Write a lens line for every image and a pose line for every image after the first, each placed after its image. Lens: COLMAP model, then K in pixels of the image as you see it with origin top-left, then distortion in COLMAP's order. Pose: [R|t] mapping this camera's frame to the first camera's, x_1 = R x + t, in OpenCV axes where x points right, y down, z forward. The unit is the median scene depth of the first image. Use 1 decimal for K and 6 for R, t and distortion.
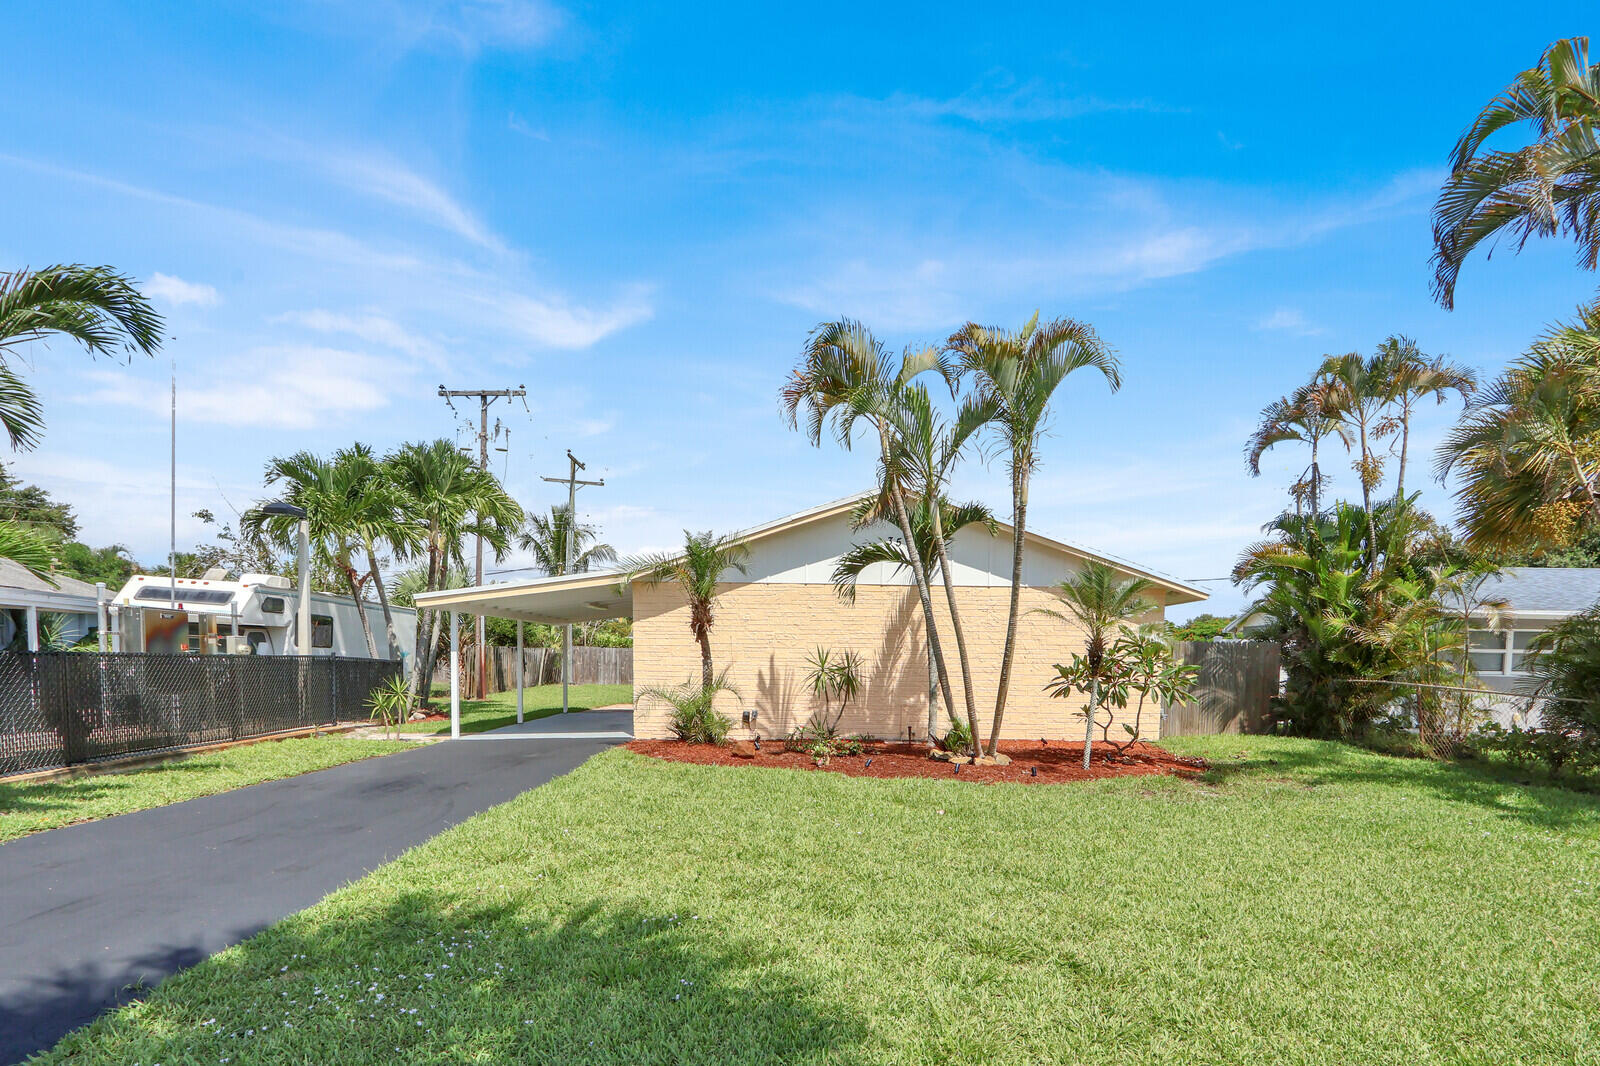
lens RADIAL K [[756.0, 0, 845.7], [0, 756.0, 666.9], [0, 0, 1]] dist [-0.001289, -0.000080]
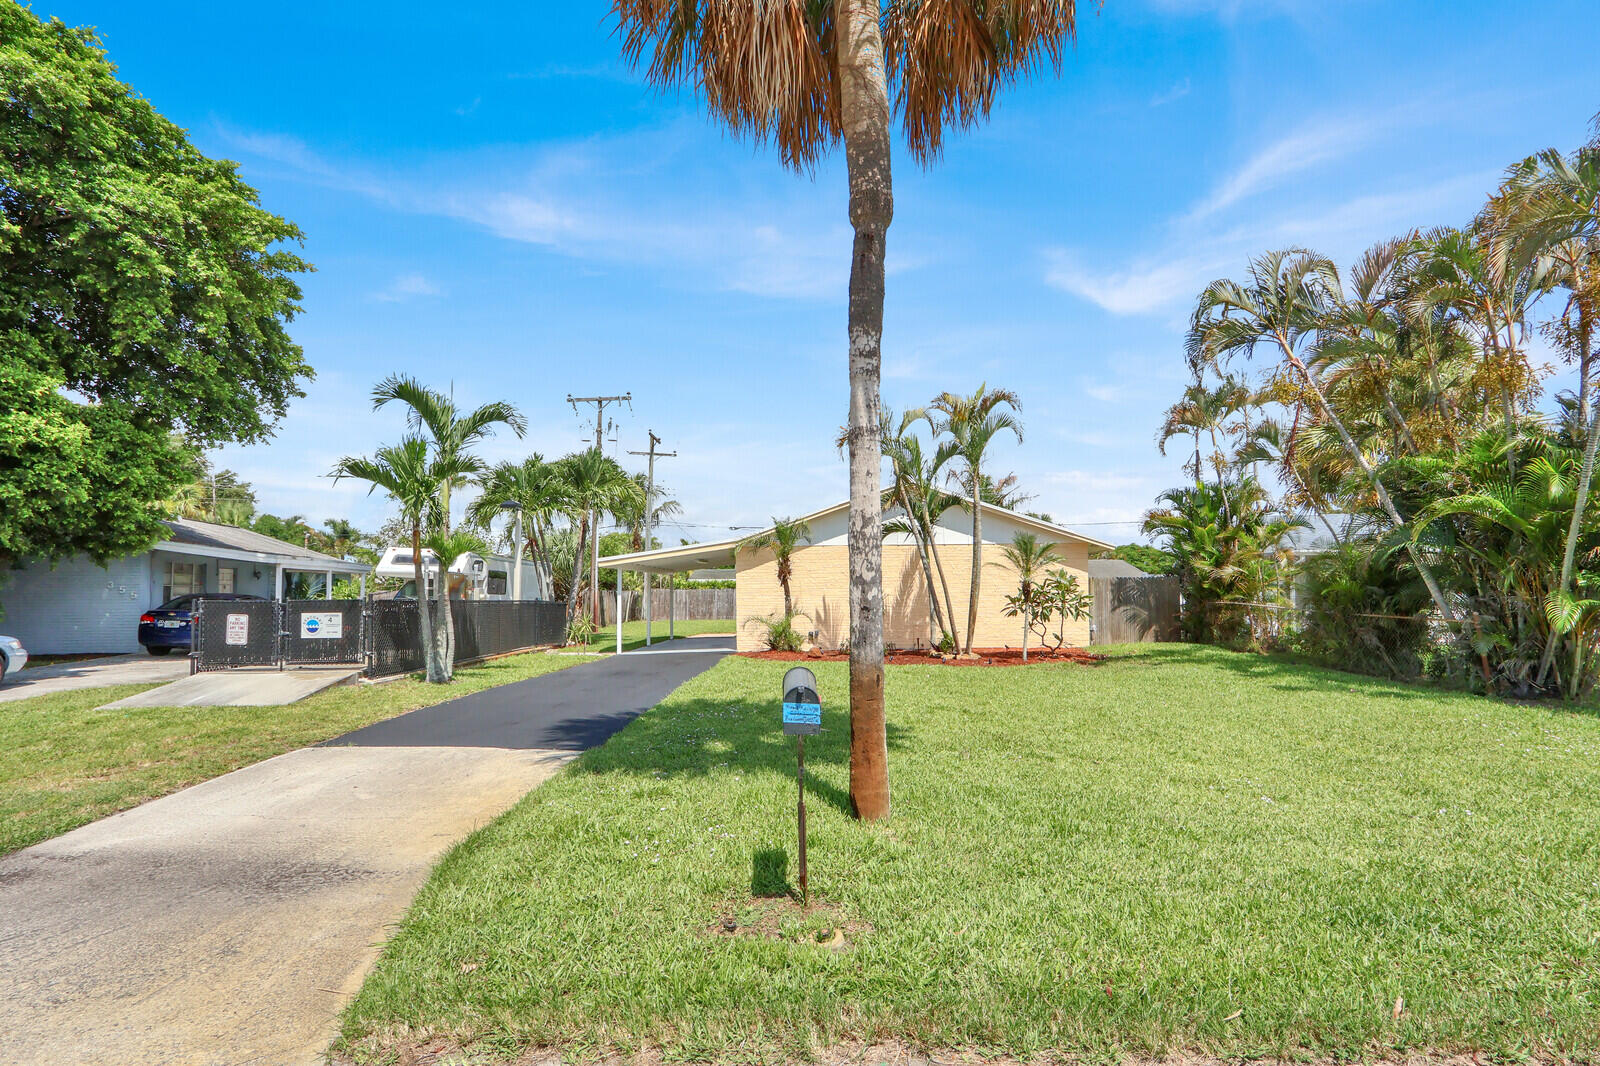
lens RADIAL K [[709.7, 0, 845.5], [0, 709.7, 479.7], [0, 0, 1]] dist [0.000607, 0.000171]
pose [[0.998799, -0.027696, -0.040427, 0.003027], [0.020396, 0.985068, -0.170952, 0.004010], [0.044558, 0.169922, 0.984450, -0.470247]]
